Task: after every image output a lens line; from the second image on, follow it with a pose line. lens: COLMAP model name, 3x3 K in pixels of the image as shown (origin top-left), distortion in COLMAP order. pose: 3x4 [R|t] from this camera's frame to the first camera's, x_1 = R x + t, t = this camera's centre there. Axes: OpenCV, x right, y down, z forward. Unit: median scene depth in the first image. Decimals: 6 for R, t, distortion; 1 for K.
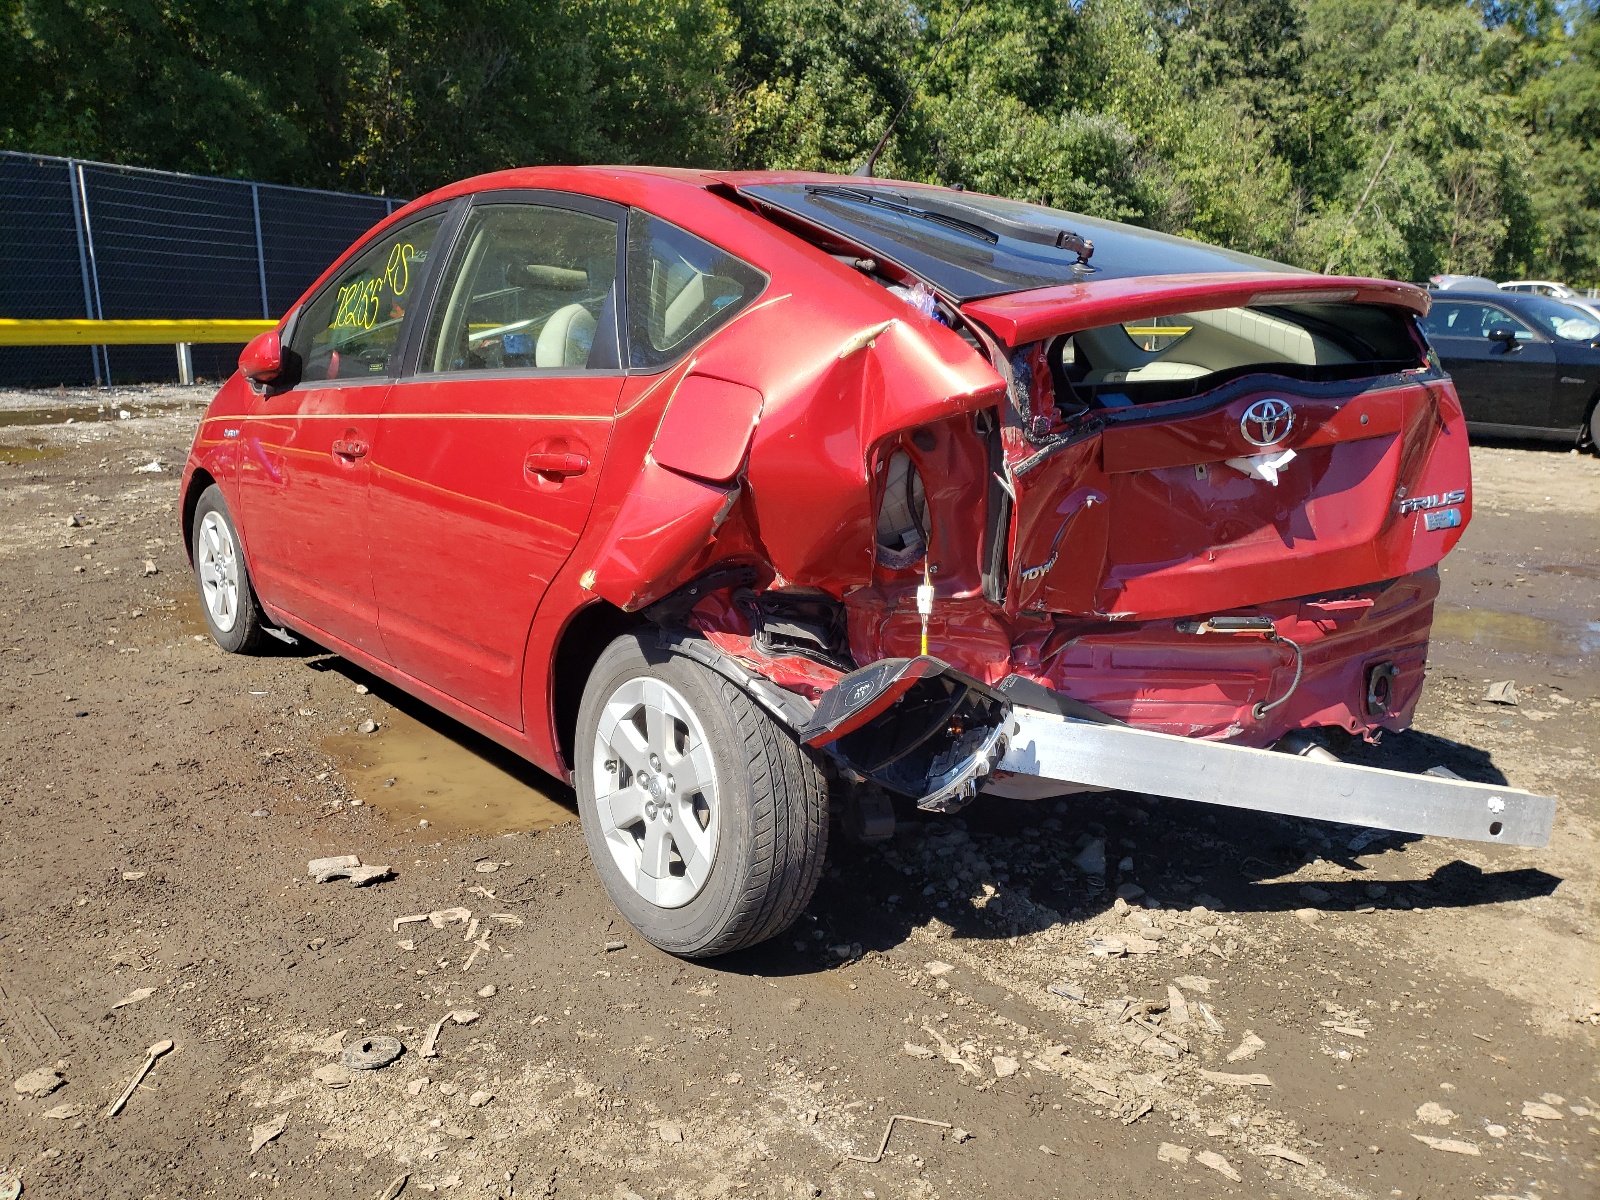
lens RADIAL K [[1215.6, 0, 800.0], [0, 1215.6, 600.0], [0, 0, 1]] dist [-0.004976, 0.002751]
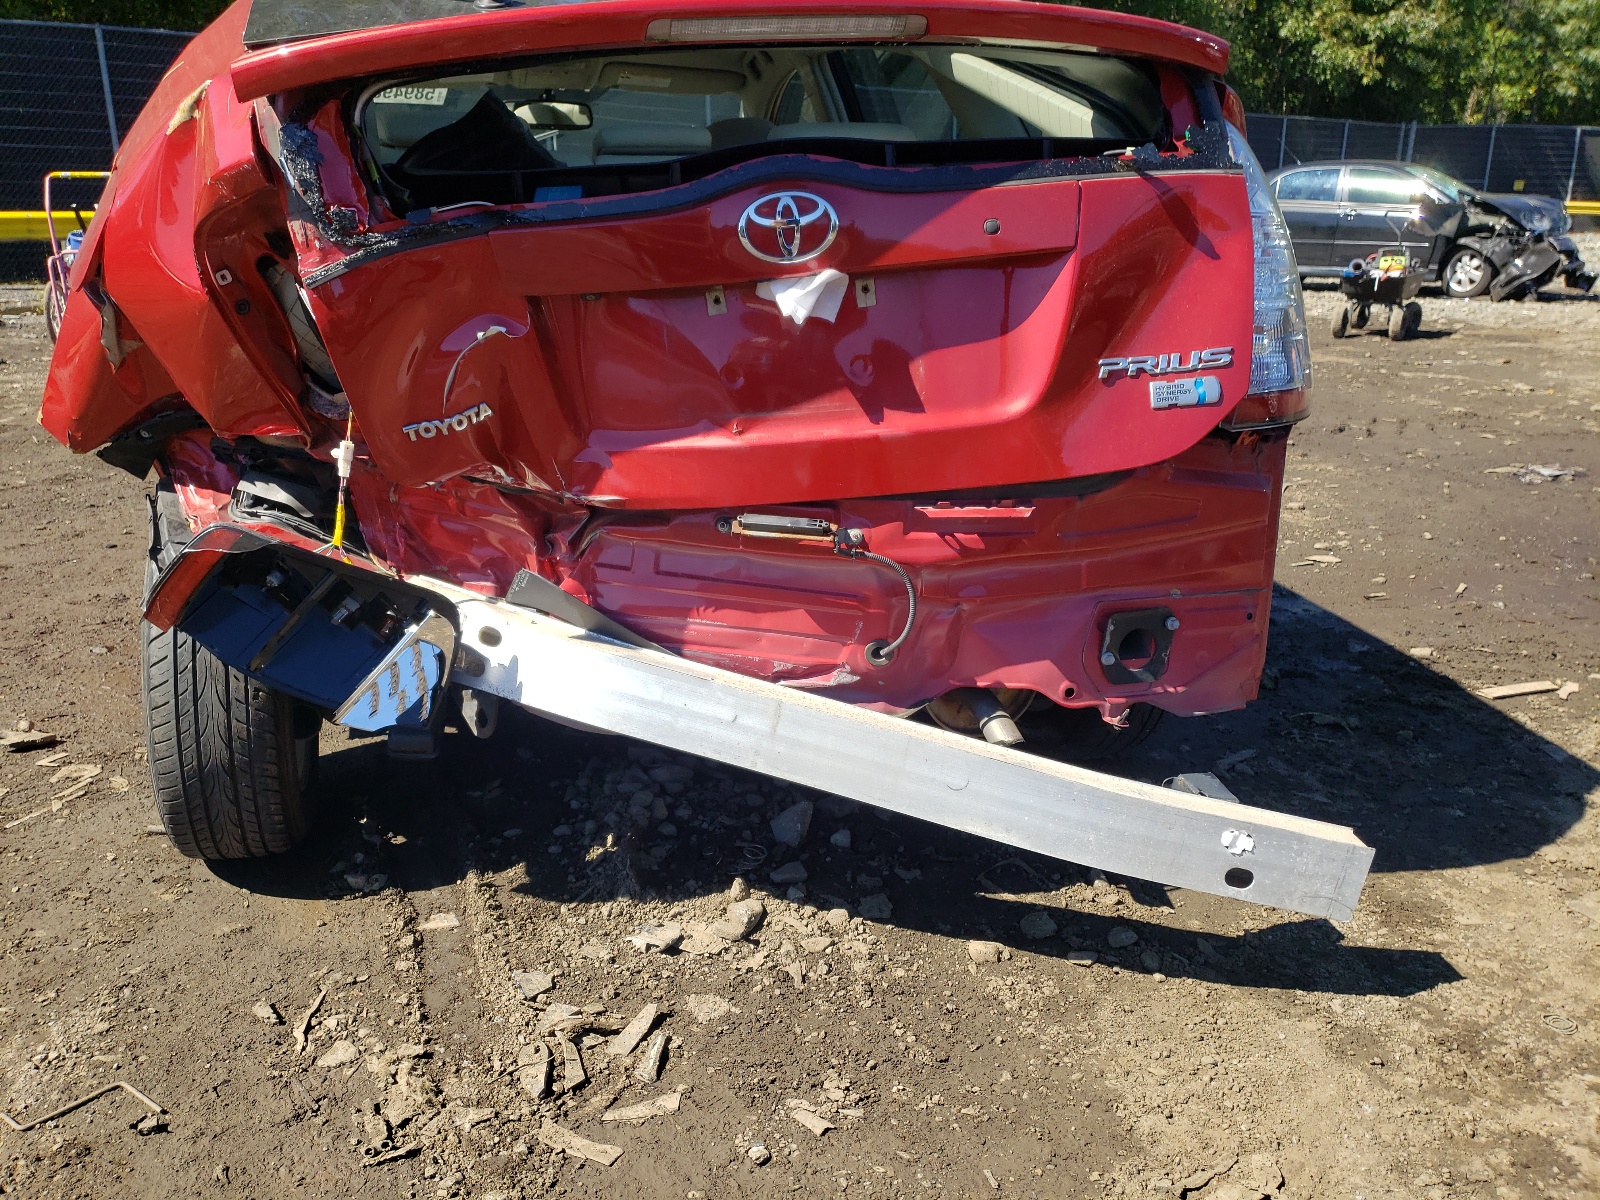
lens RADIAL K [[1244.2, 0, 800.0], [0, 1244.2, 600.0], [0, 0, 1]] dist [0.096884, -0.126721]
pose [[0.930140, 0.094538, -0.354826, 0.610570], [-0.069253, 0.994113, 0.083328, 0.001722], [0.360615, -0.052934, 0.931212, 0.312234]]
